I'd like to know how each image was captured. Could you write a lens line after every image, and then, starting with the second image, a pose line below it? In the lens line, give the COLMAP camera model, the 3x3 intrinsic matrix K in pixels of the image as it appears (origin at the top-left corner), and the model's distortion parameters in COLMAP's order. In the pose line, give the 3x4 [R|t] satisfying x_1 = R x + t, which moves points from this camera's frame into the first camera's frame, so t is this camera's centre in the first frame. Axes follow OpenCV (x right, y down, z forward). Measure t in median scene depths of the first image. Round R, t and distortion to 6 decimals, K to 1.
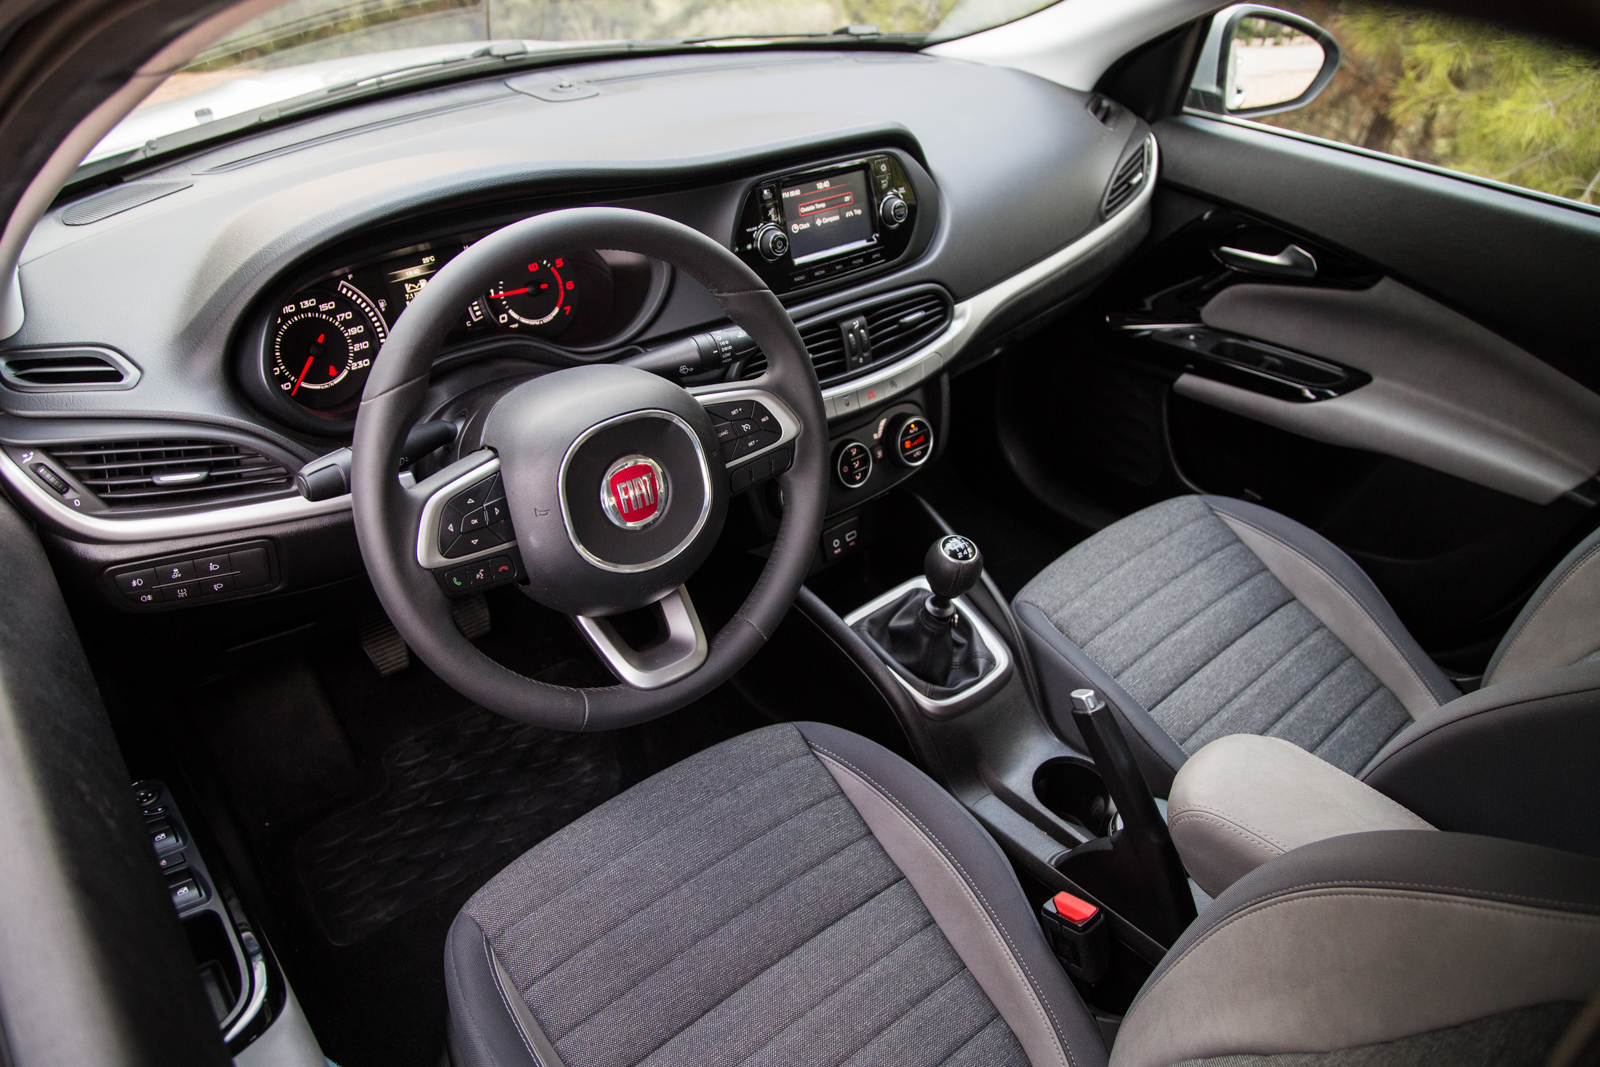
lens RADIAL K [[1117.7, 0, 820.1], [0, 1117.7, 546.2], [0, 0, 1]] dist [-0.134236, 0.067578]
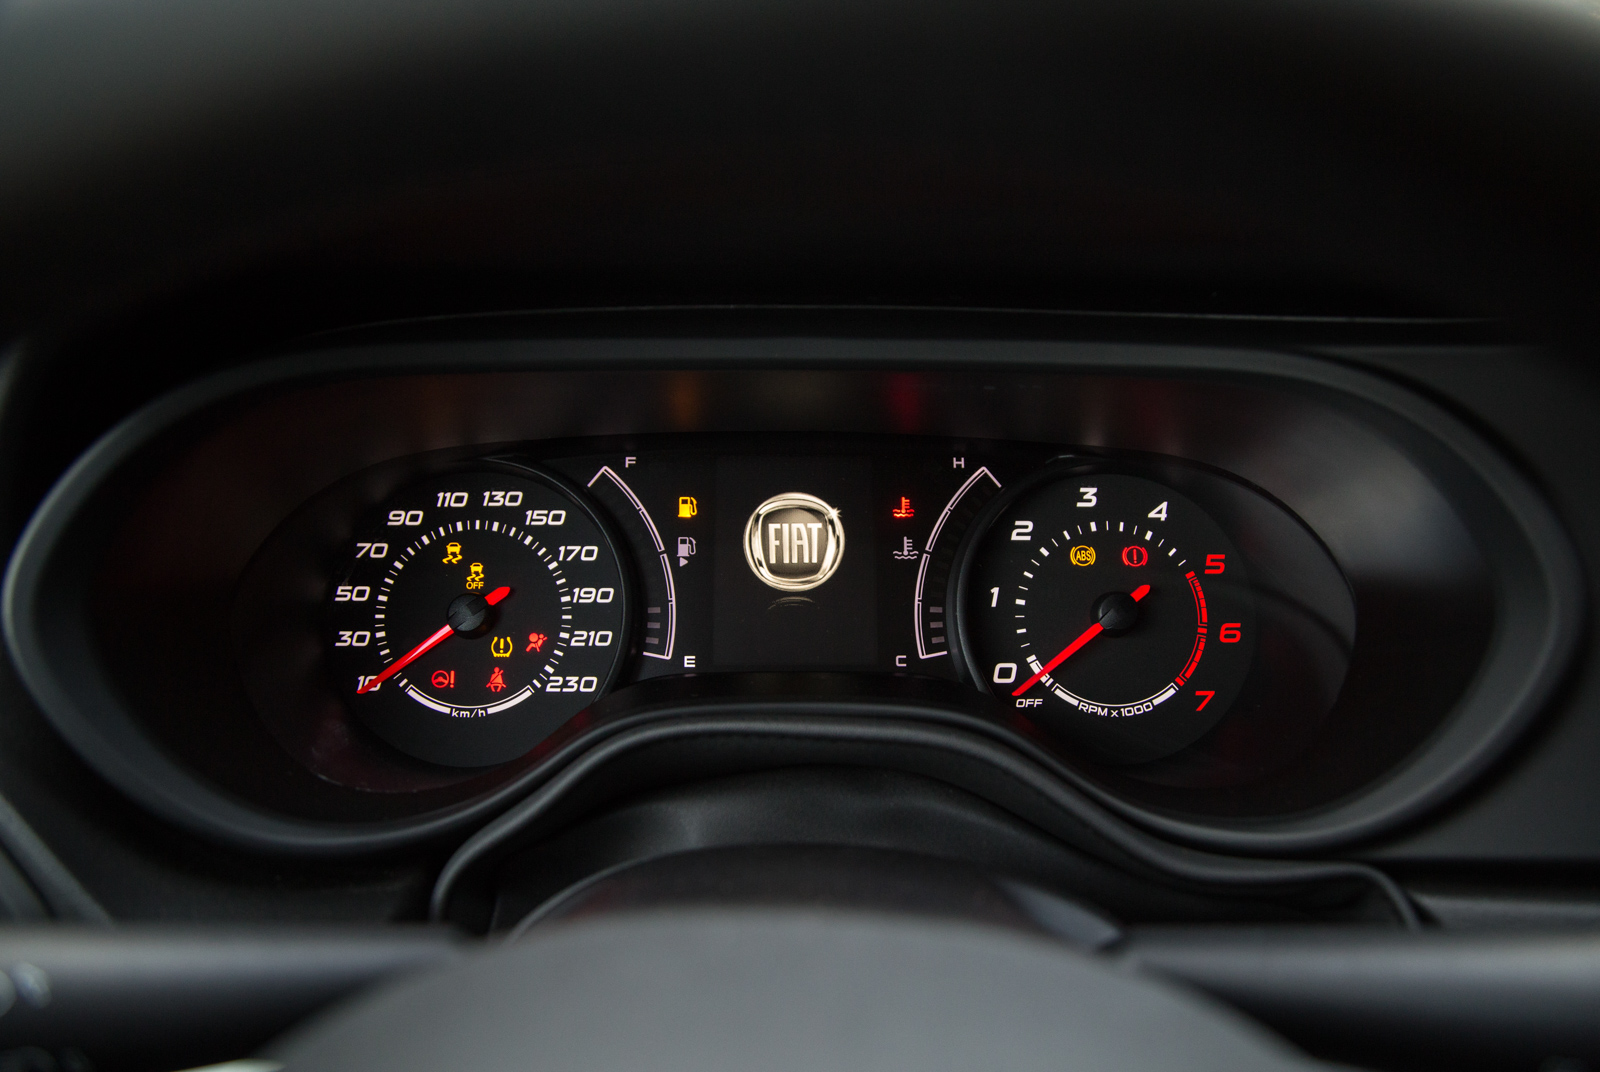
lens RADIAL K [[1266.5, 0, 803.7], [0, 1266.5, 534.9], [0, 0, 1]] dist [-0.075917, -0.000959]
pose [[0.767547, 0.145835, -0.624183, -0.087965], [-0.356485, 0.906408, -0.226589, -0.125304], [0.532720, 0.396429, 0.747699, 0.611011]]
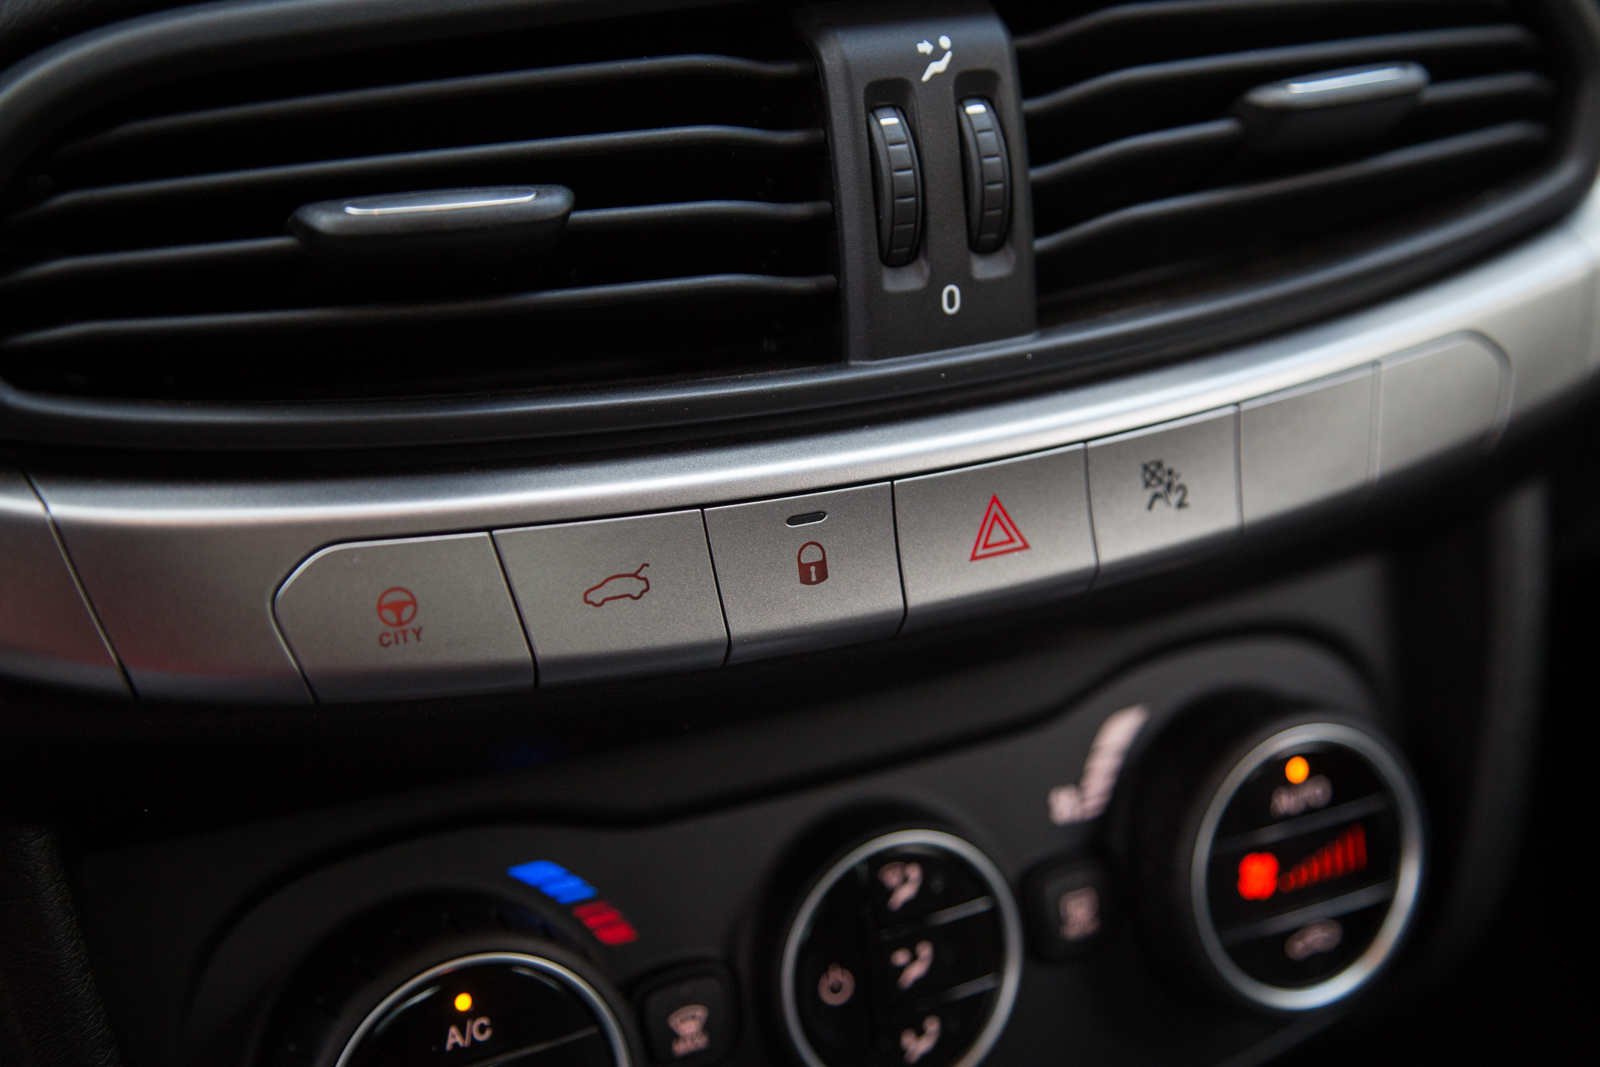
lens RADIAL K [[2471.7, 0, 806.7], [0, 2471.7, 525.6], [0, 0, 1]] dist [0.081290, 0.000000]
pose [[0.977338, 0.100685, -0.186207, 0.084578], [-0.133465, 0.975865, -0.172846, -0.076393], [0.164310, 0.193781, 0.967187, 0.681635]]
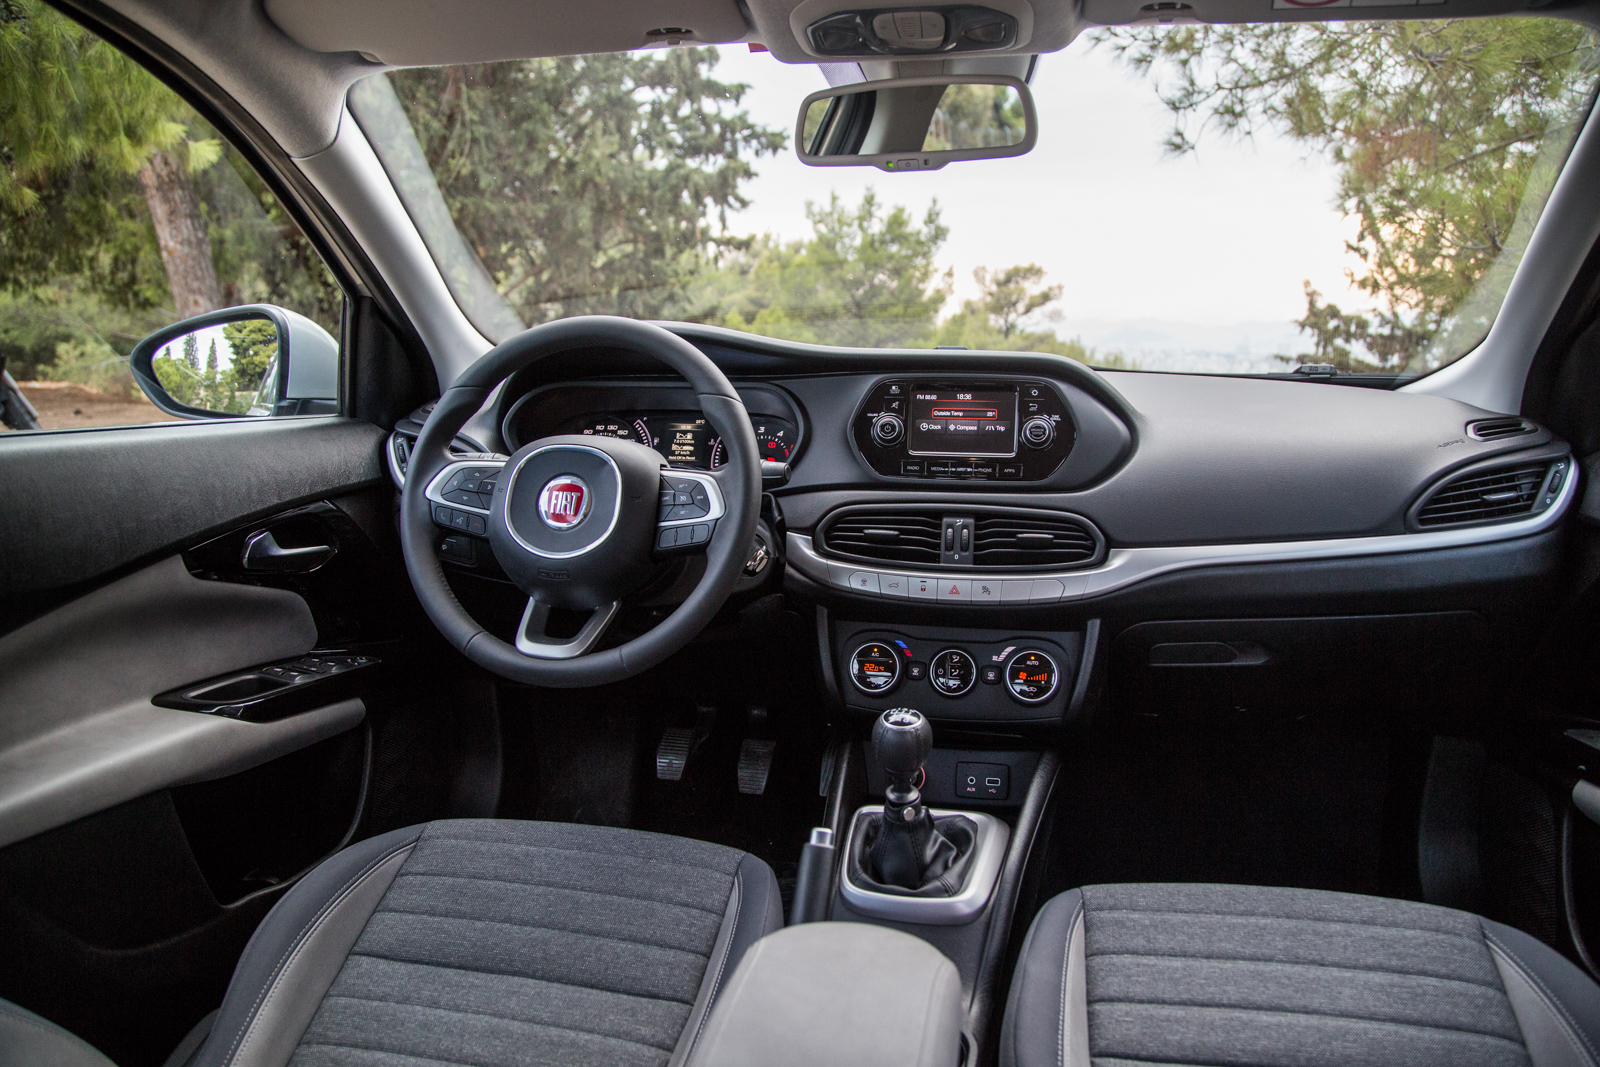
lens RADIAL K [[1117.7, 0, 791.1], [0, 1117.7, 526.1], [0, 0, 1]] dist [-0.134236, 0.067578]
pose [[0.604375, 0.100403, -0.790348, 0.763805], [-0.450693, 0.861124, -0.235249, 0.121069], [0.656968, 0.498383, 0.565693, 0.304855]]
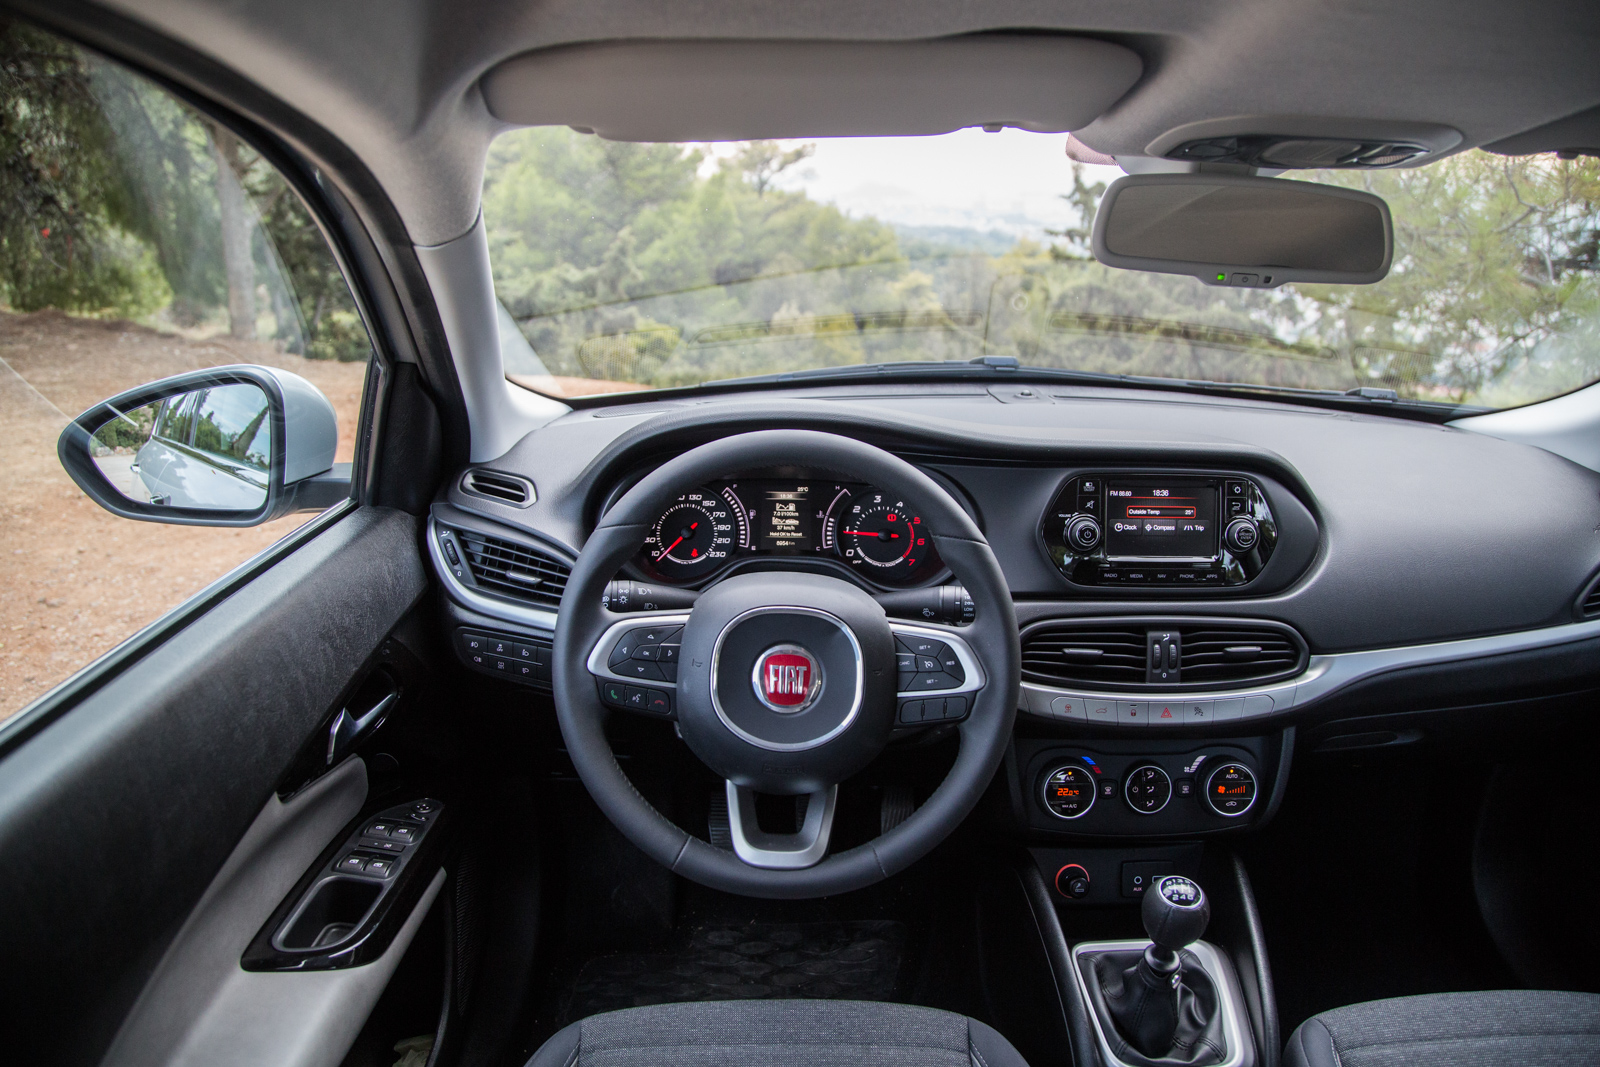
lens RADIAL K [[1117.7, 0, 784.8], [0, 1117.7, 520.5], [0, 0, 1]] dist [-0.134236, 0.067578]
pose [[0.769217, 0.165524, -0.617177, 0.347356], [-0.367677, 0.904606, -0.215642, 0.034924], [0.522608, 0.392797, 0.756698, 0.071060]]
